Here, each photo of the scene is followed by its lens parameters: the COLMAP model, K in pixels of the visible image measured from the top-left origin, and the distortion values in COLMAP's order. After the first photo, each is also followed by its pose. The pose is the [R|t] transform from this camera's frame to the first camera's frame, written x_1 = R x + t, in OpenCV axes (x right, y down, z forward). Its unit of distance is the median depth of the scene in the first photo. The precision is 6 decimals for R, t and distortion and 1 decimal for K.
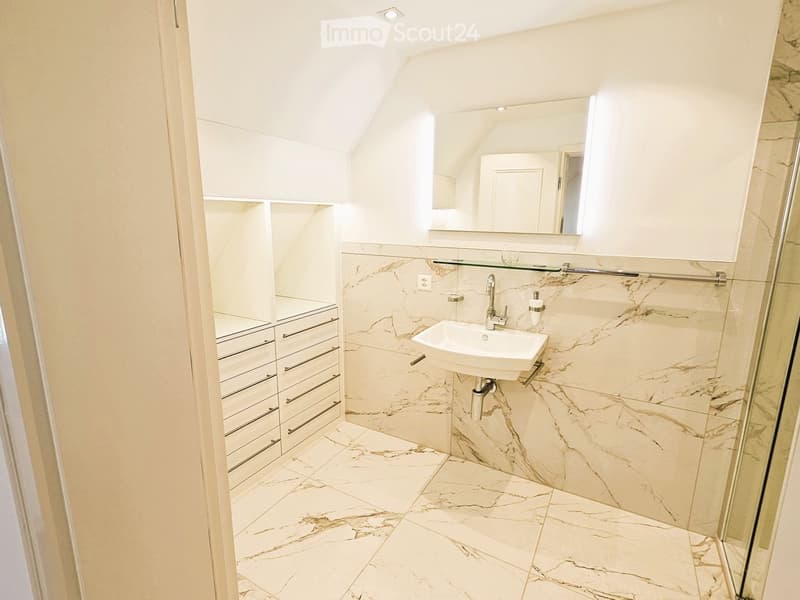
lens RADIAL K [[401.7, 0, 401.1], [0, 401.7, 299.8], [0, 0, 1]] dist [-0.004821, 0.000375]
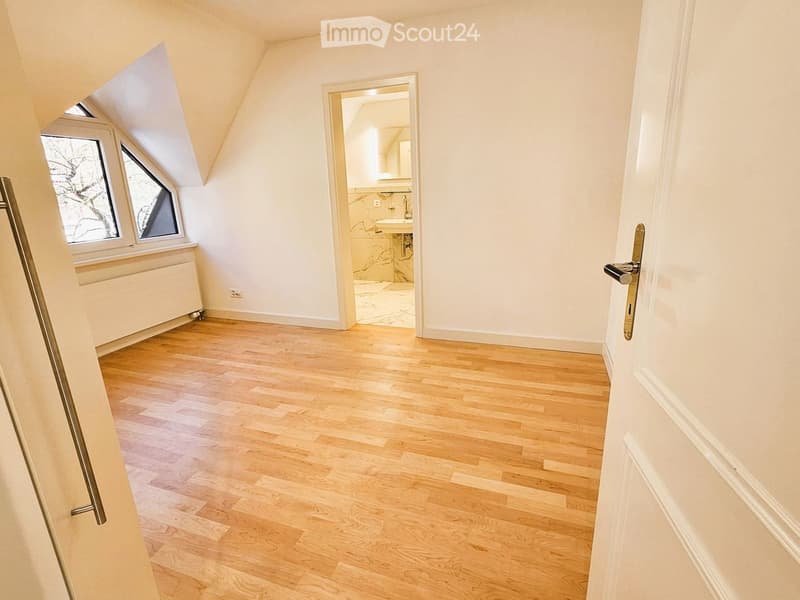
lens RADIAL K [[401.7, 0, 399.7], [0, 401.7, 297.8], [0, 0, 1]] dist [-0.004821, 0.000375]
pose [[0.986771, -0.083492, 0.138969, -0.202515], [0.074454, 0.994833, 0.069025, 0.391292], [-0.144014, -0.057765, 0.987888, -1.478925]]
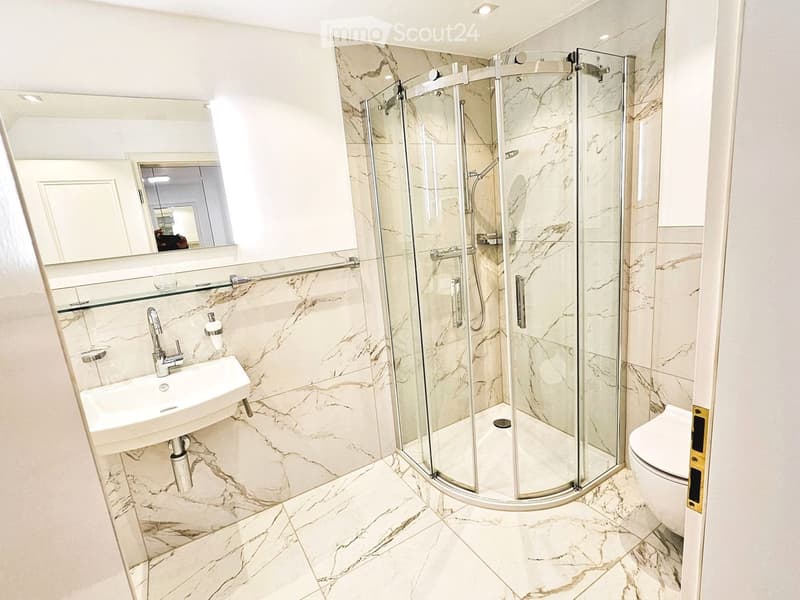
lens RADIAL K [[401.7, 0, 403.4], [0, 401.7, 300.9], [0, 0, 1]] dist [-0.004821, 0.000375]
pose [[0.478402, -0.238180, 0.845223, -0.196499], [0.271554, 0.955462, 0.115543, -0.032242], [-0.835099, 0.174248, 0.521774, 0.173944]]
